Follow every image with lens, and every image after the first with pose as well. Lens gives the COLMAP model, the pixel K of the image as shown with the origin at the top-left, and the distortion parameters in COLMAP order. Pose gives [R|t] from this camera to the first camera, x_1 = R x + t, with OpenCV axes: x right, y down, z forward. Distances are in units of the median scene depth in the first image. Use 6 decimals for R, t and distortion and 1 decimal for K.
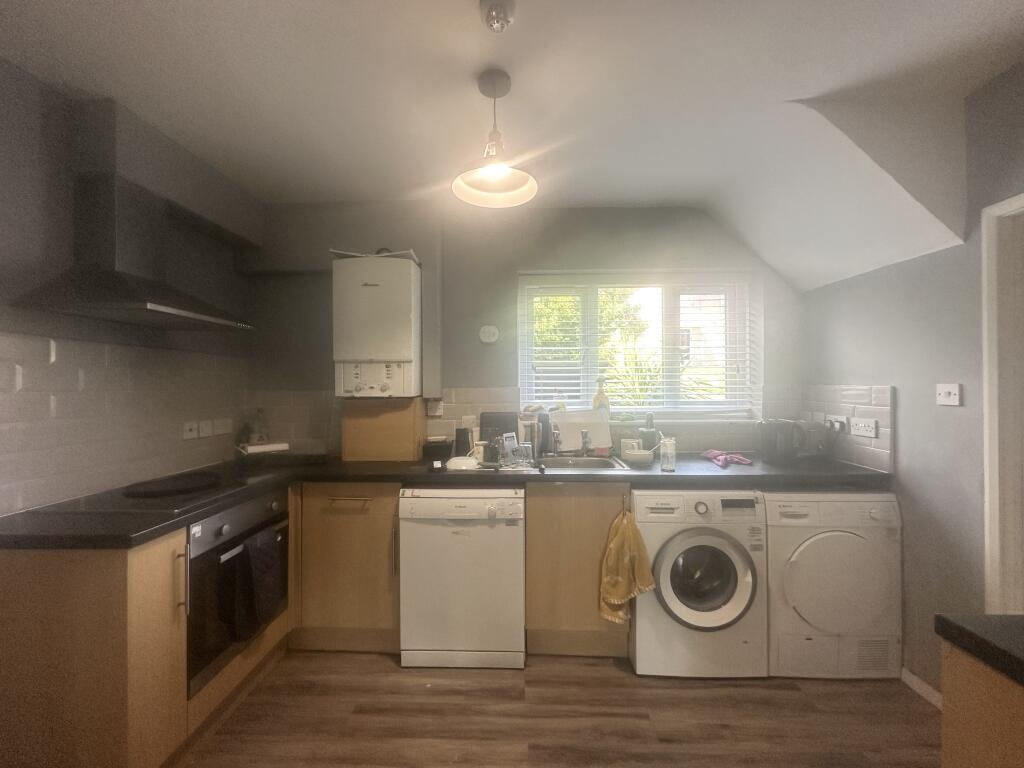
lens RADIAL K [[409.7, 0, 513.6], [0, 409.7, 383.7], [0, 0, 1]] dist [0.001739, 0.000399]
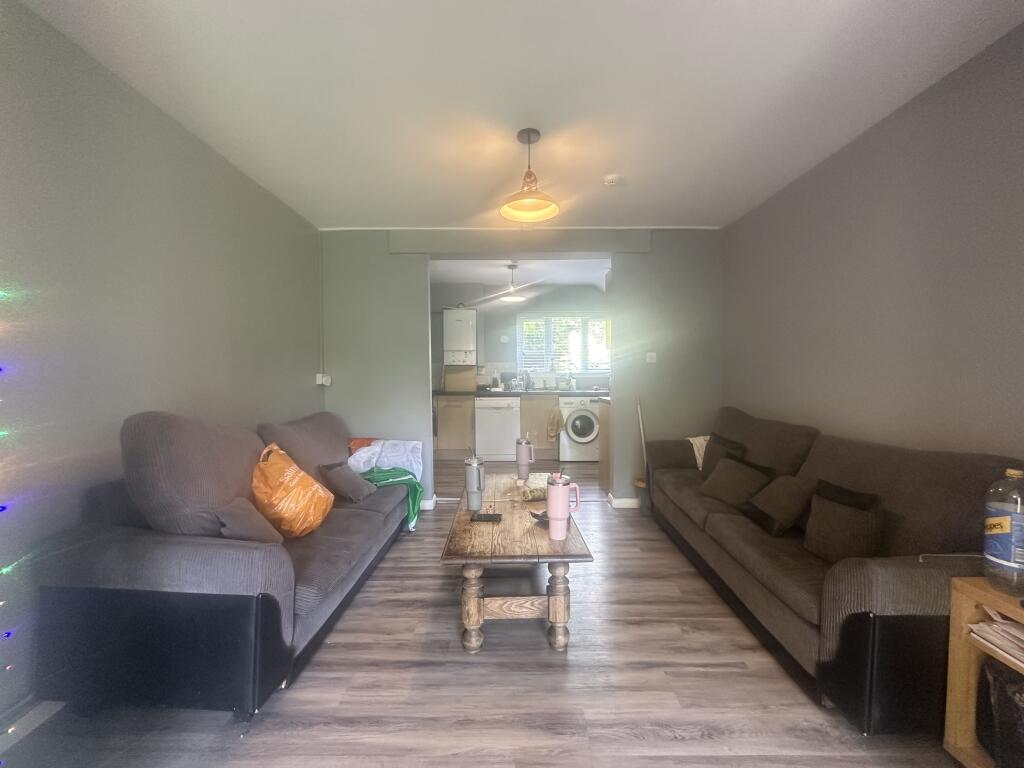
lens RADIAL K [[409.7, 0, 513.4], [0, 409.7, 383.7], [0, 0, 1]] dist [0.001739, 0.000399]
pose [[0.999392, -0.000063, 0.034859, -0.102649], [-0.000940, 0.999586, 0.028757, 0.076039], [-0.034847, -0.028772, 0.998978, -1.539222]]
